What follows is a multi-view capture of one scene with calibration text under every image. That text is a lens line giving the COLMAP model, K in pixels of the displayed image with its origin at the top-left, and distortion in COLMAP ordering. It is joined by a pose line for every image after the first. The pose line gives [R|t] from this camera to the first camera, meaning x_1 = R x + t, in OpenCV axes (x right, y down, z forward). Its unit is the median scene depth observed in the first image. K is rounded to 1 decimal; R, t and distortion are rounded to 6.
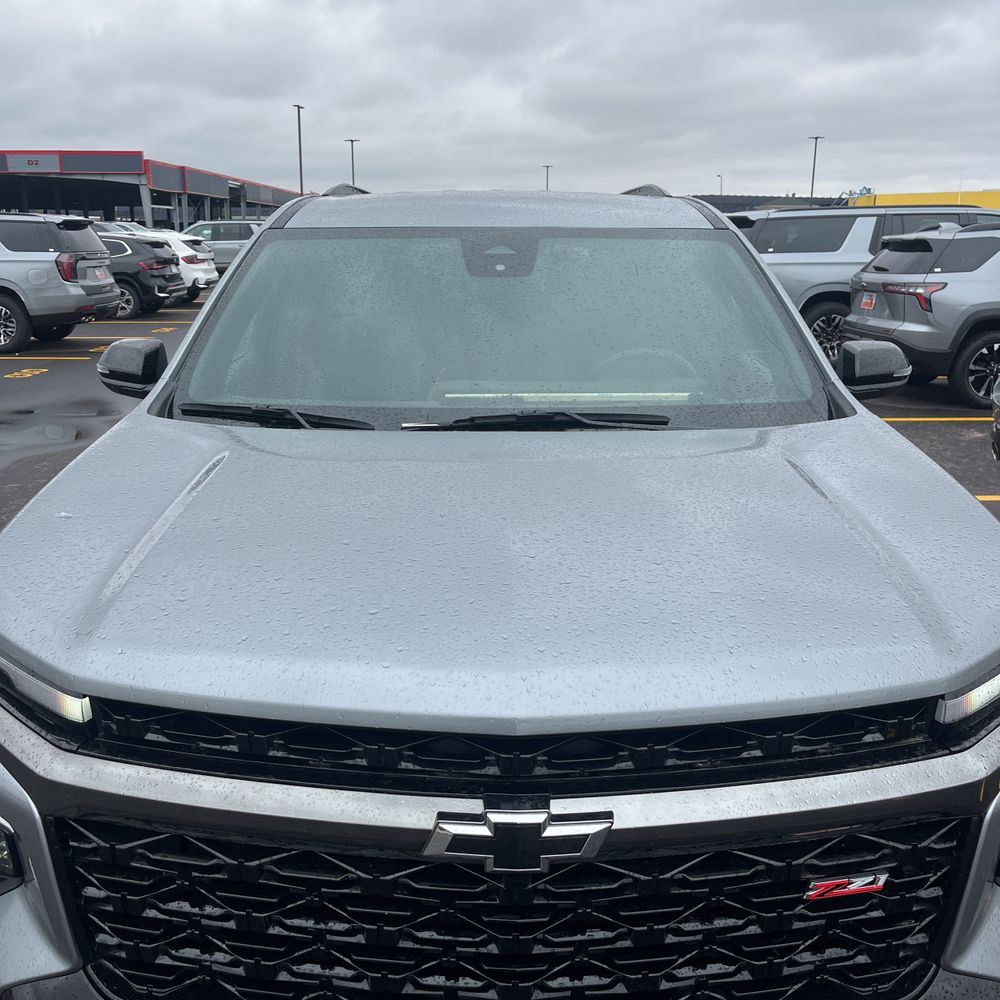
lens RADIAL K [[1014.5, 0, 507.6], [0, 1014.5, 497.6], [0, 0, 1]] dist [0.021115, -0.022002]
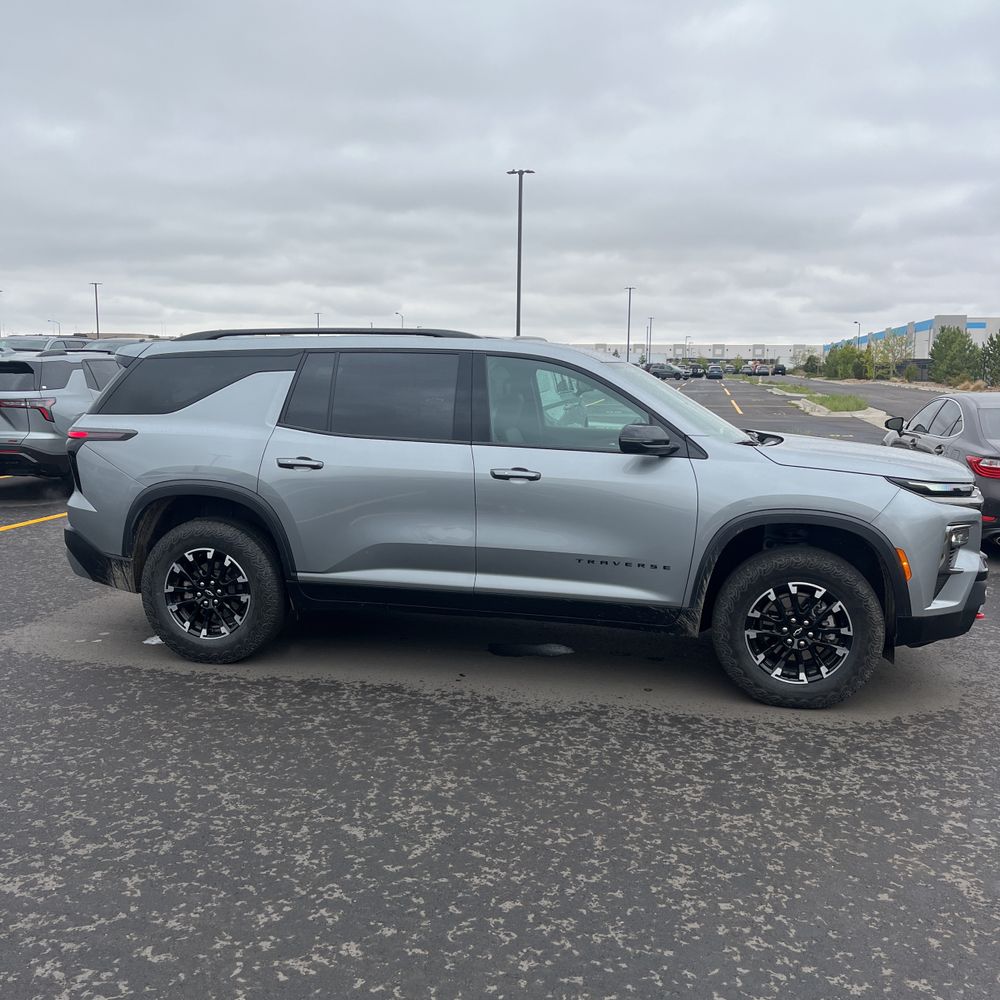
lens RADIAL K [[1014.5, 0, 507.6], [0, 1014.5, 497.6], [0, 0, 1]] dist [0.021115, -0.022002]
pose [[0.211590, -0.121277, 0.969805, -0.619215], [0.229145, 0.970770, 0.071403, -0.059905], [-0.950117, 0.207118, 0.233195, 0.239238]]
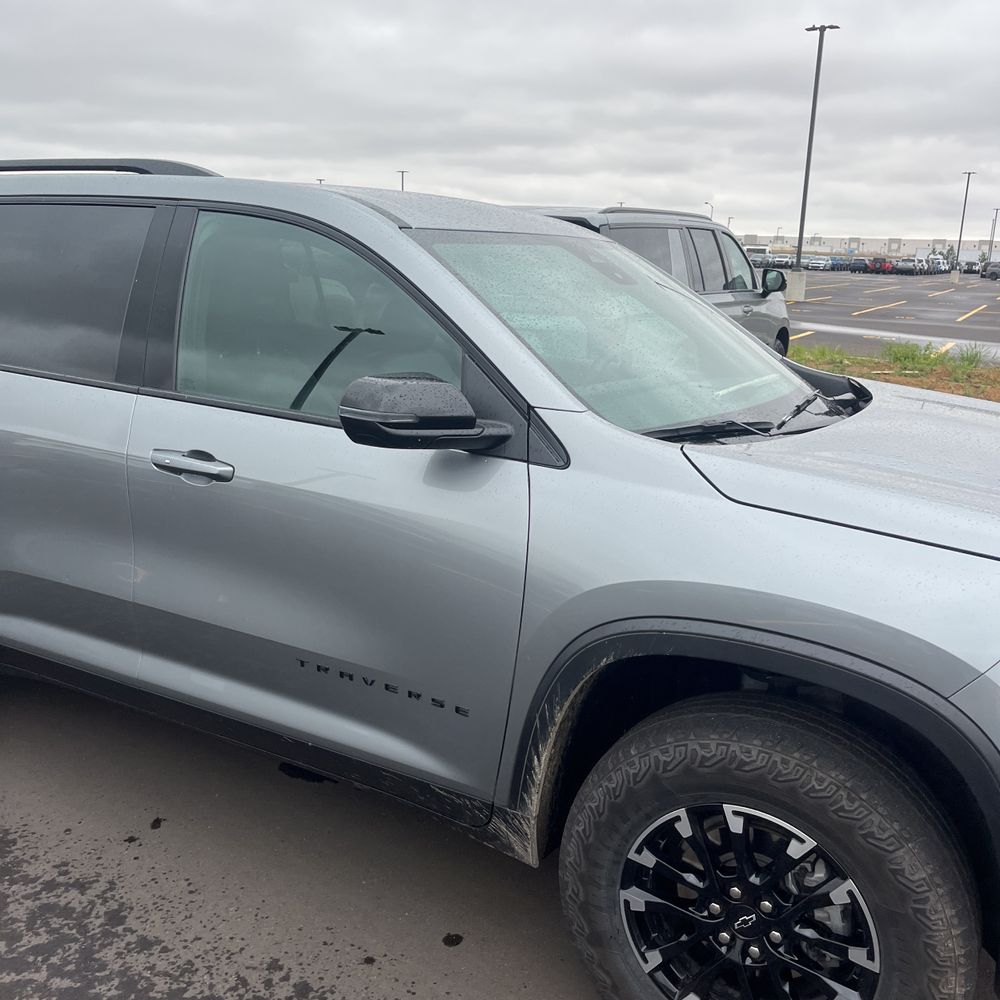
lens RADIAL K [[1004.3, 0, 523.6], [0, 1004.3, 488.5], [0, 0, 1]] dist [0.039681, -0.056301]
pose [[0.473082, -0.179532, 0.862532, -0.280684], [0.179921, 0.978072, 0.104898, -0.038453], [-0.862451, 0.105562, 0.495010, 0.162736]]
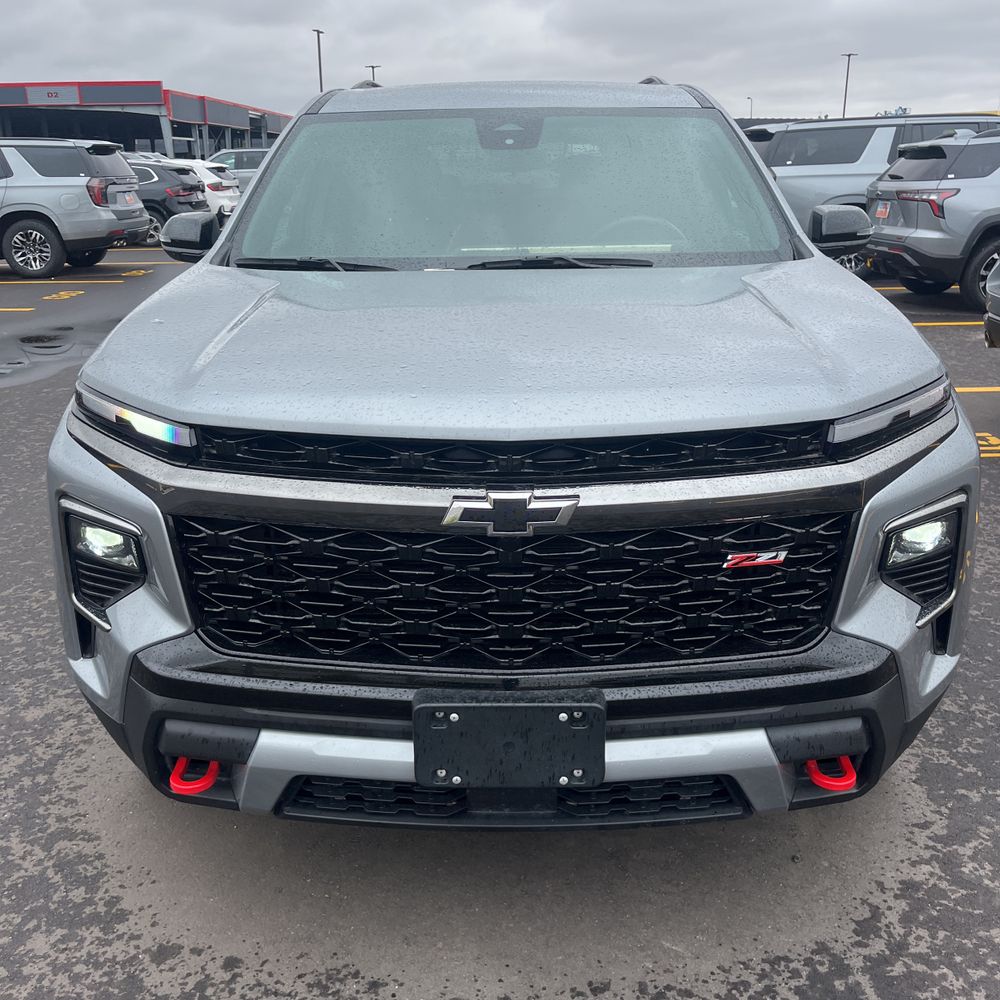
lens RADIAL K [[1014.5, 0, 507.6], [0, 1014.5, 497.6], [0, 0, 1]] dist [0.021115, -0.022002]
pose [[0.999639, -0.005812, -0.026250, 0.005140], [0.007490, 0.997904, 0.064277, 0.027474], [0.025822, -0.064451, 0.997587, -0.045374]]
